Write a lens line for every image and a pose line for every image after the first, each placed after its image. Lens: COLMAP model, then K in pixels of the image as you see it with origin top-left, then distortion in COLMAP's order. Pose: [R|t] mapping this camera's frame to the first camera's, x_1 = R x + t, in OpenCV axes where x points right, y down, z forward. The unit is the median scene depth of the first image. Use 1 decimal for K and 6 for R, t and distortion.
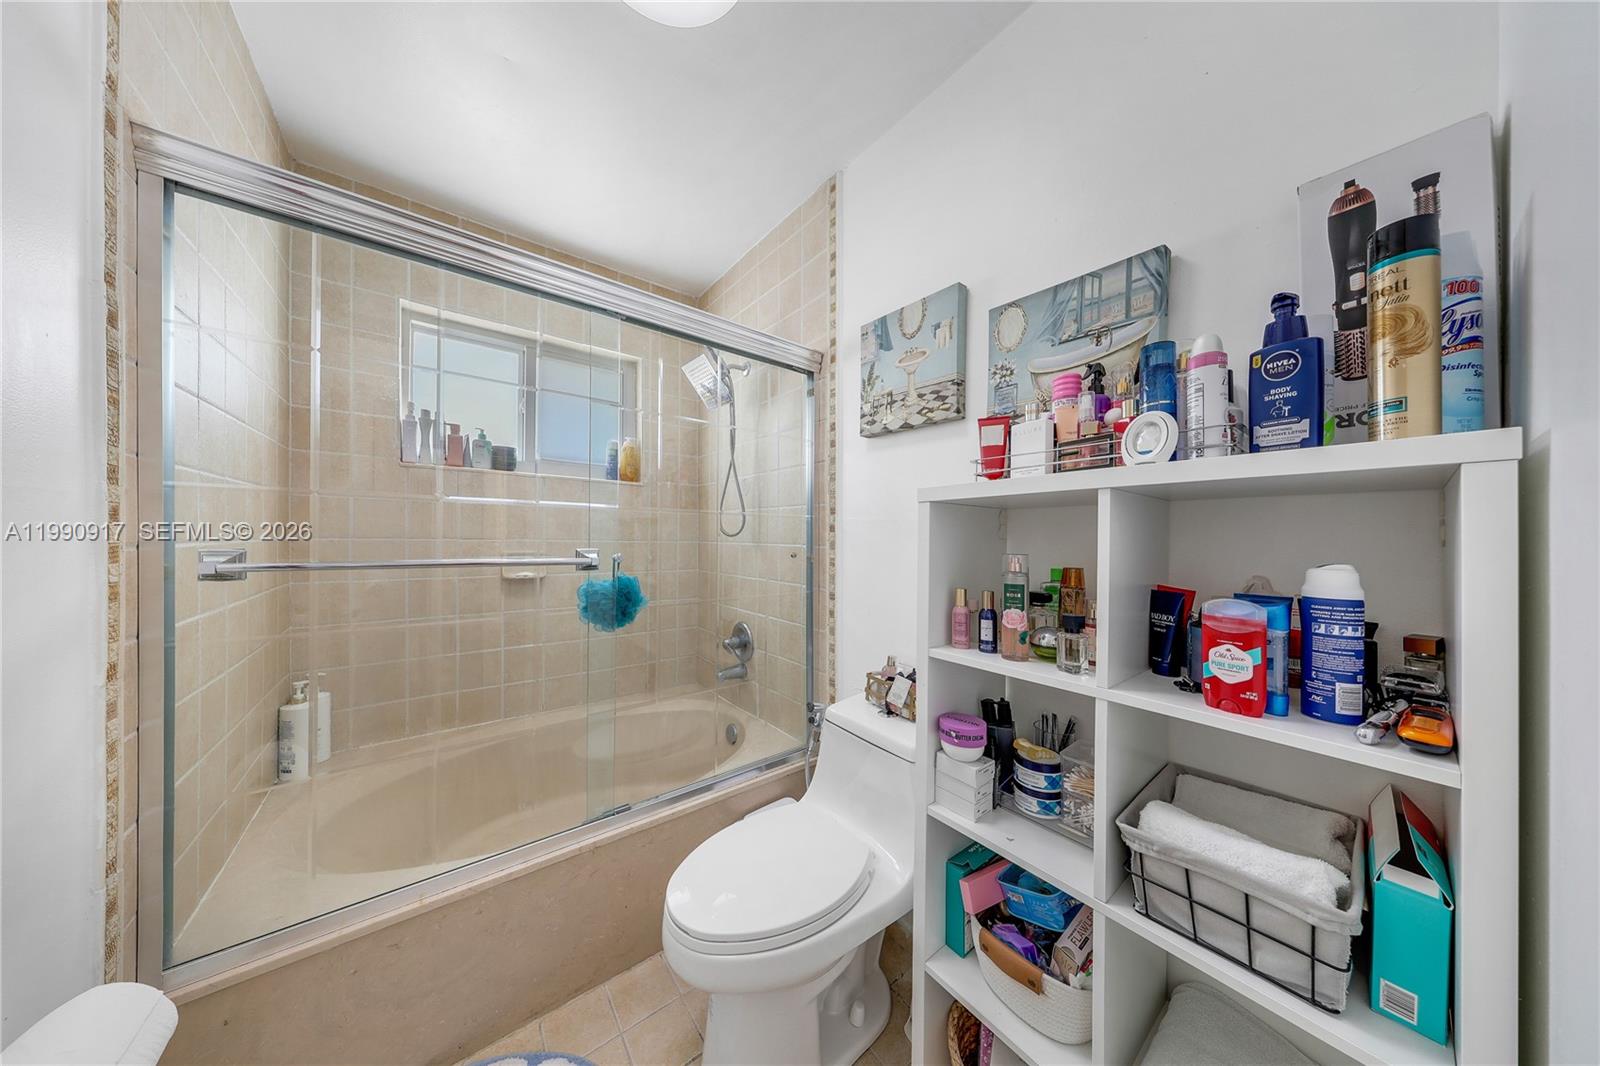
lens RADIAL K [[462.4, 0, 800.0], [0, 462.4, 533.0], [0, 0, 1]] dist [0.000039, 0.000085]
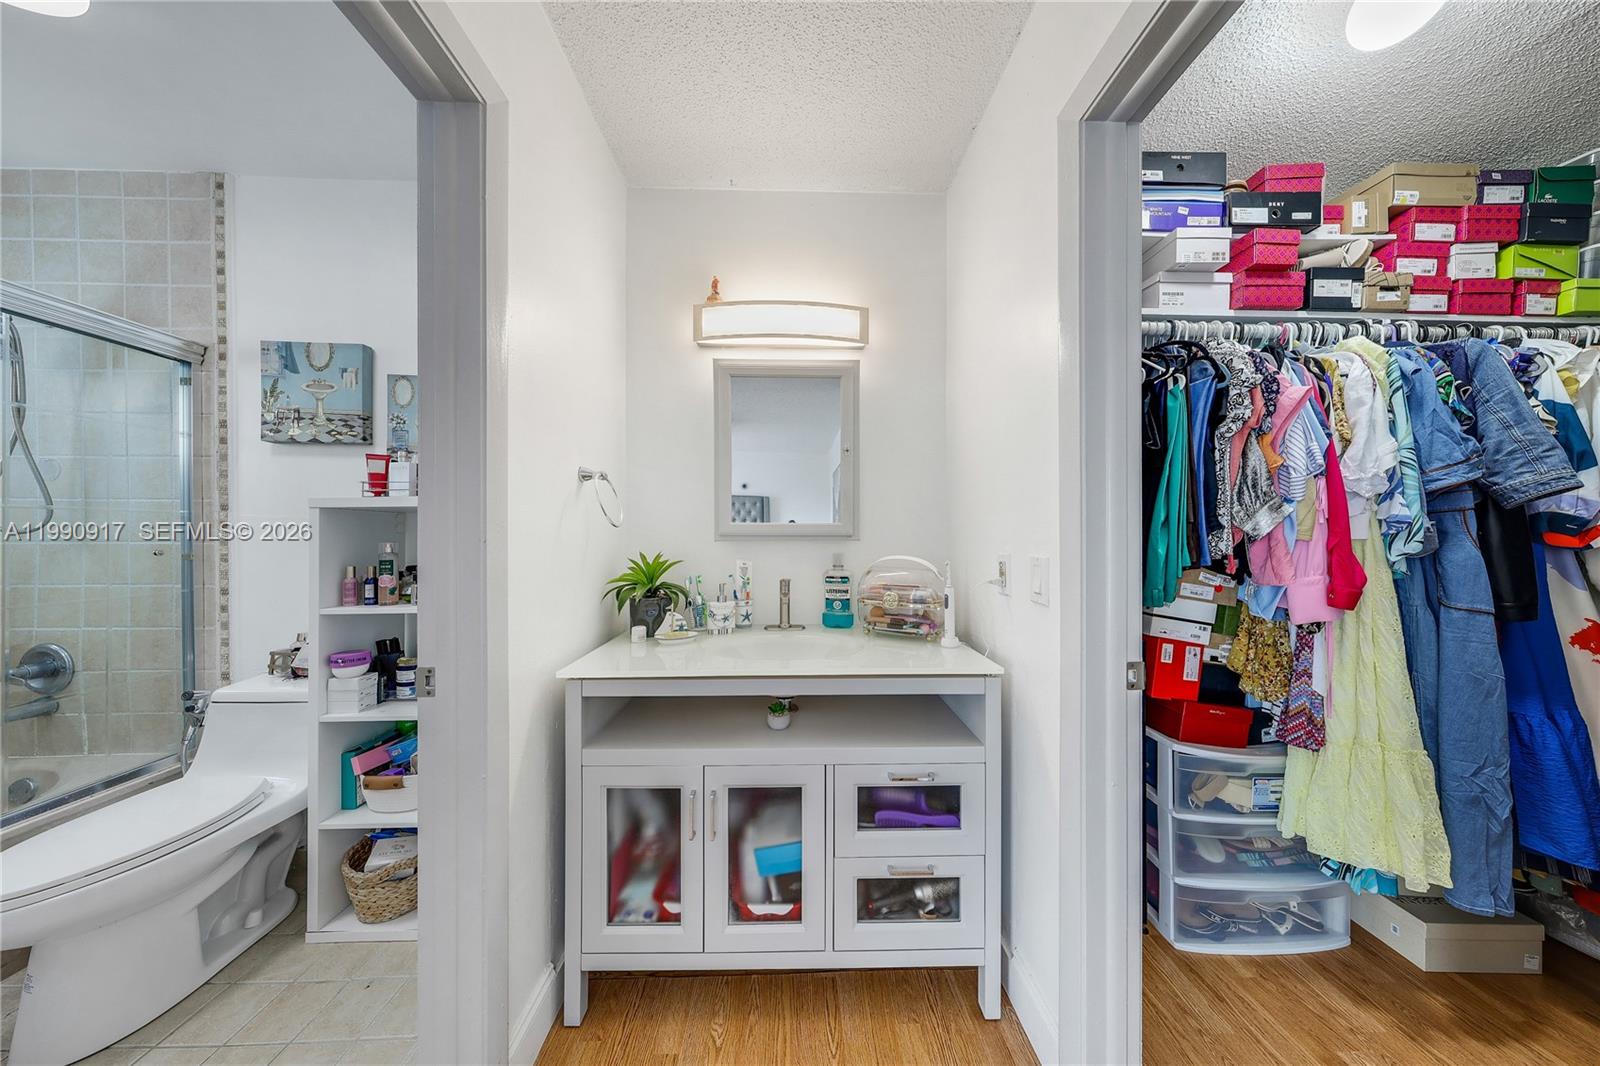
lens RADIAL K [[462.4, 0, 800.0], [0, 462.4, 533.0], [0, 0, 1]] dist [0.000039, 0.000085]
pose [[0.595084, -0.008988, 0.803613, 0.008419], [0.000235, 0.999939, 0.011010, -0.002418], [-0.803664, -0.006363, 0.595050, -0.733262]]
